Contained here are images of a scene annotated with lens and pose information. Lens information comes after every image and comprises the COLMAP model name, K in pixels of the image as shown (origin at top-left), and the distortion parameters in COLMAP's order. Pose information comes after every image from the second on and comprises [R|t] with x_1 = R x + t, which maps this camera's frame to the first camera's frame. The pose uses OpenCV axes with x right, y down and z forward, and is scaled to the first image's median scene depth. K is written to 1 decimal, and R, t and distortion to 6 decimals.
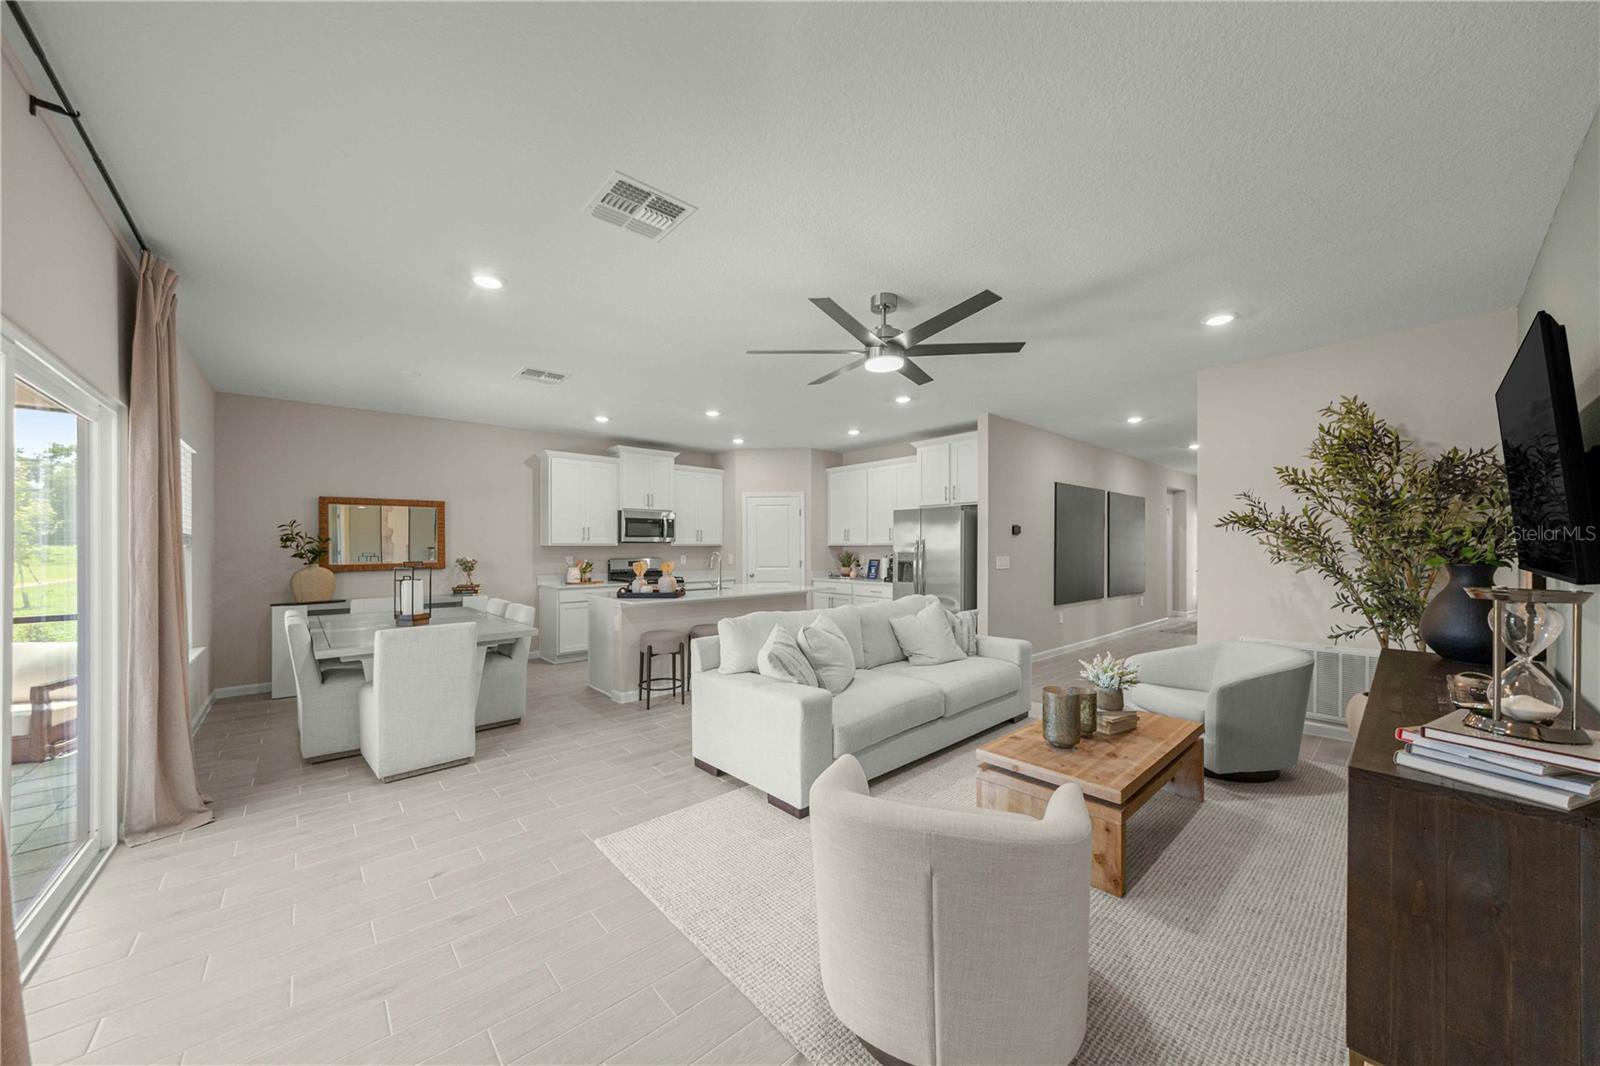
lens RADIAL K [[554.2, 0, 800.0], [0, 554.2, 533.0], [0, 0, 1]] dist [0.000470, 0.000012]
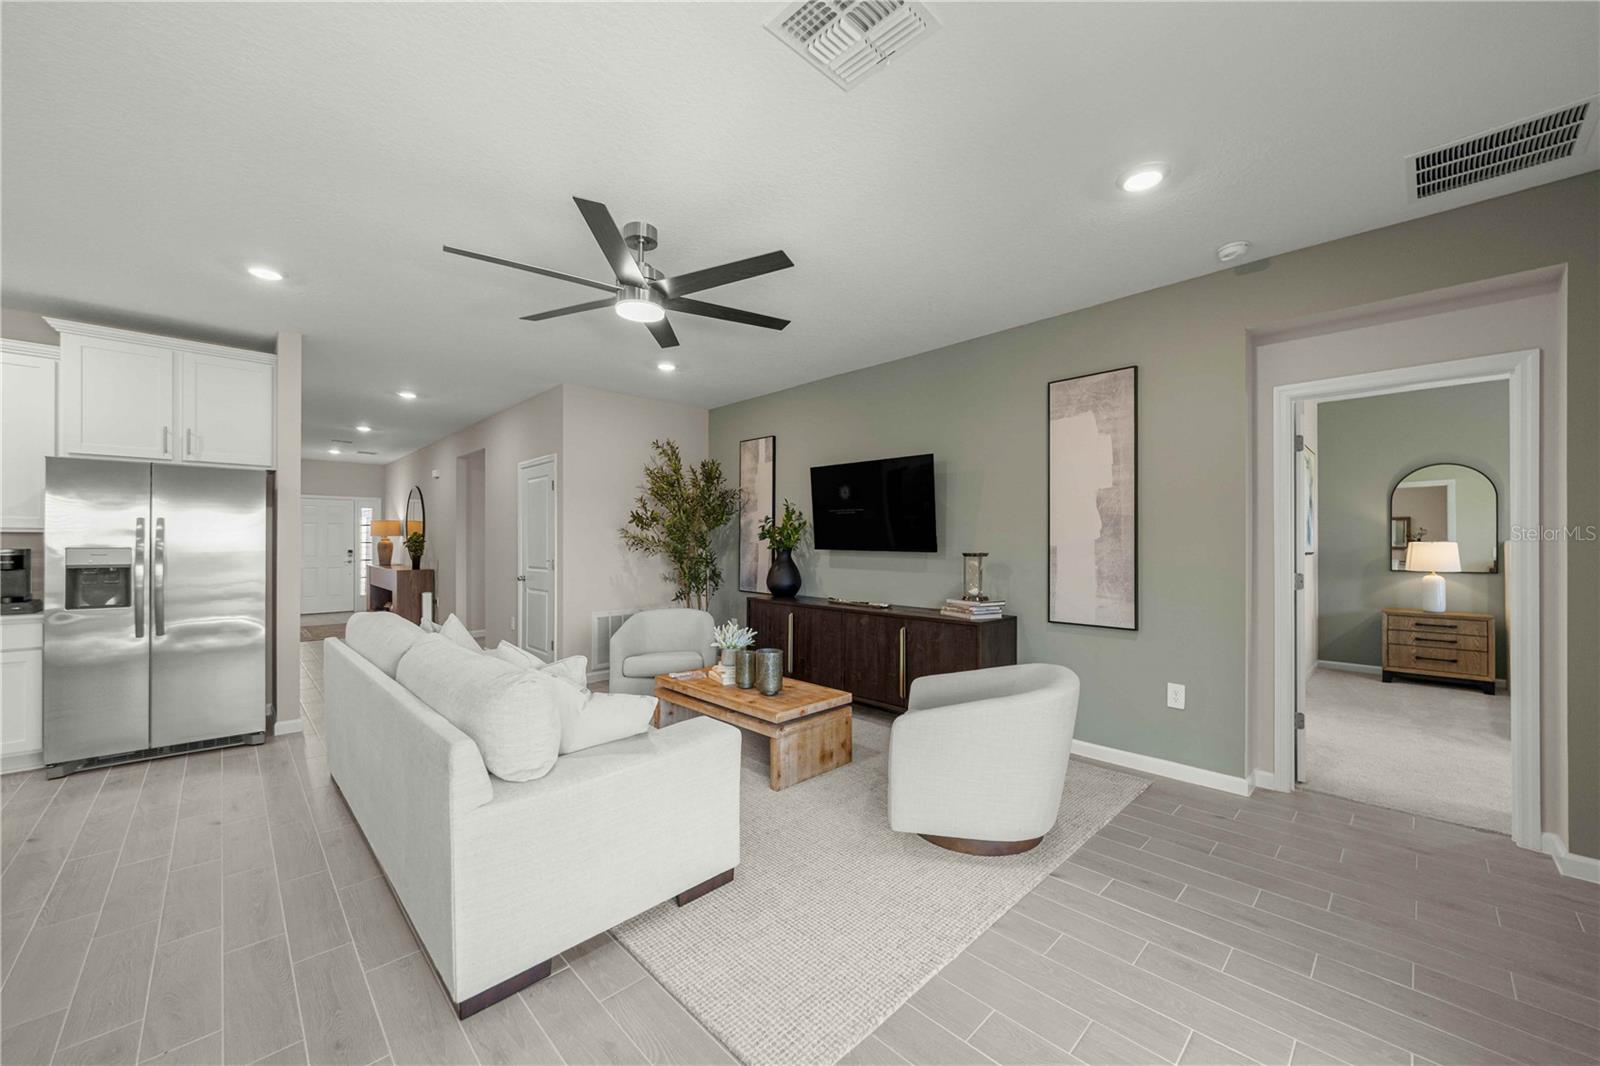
lens RADIAL K [[595.3, 0, 800.0], [0, 595.3, 533.0], [0, 0, 1]] dist [-0.000387, 0.000037]
pose [[-0.043866, 0.014277, 0.998935, -0.356402], [-0.027466, 0.999503, -0.015491, 0.012588], [-0.998660, -0.028117, -0.043452, 0.394017]]
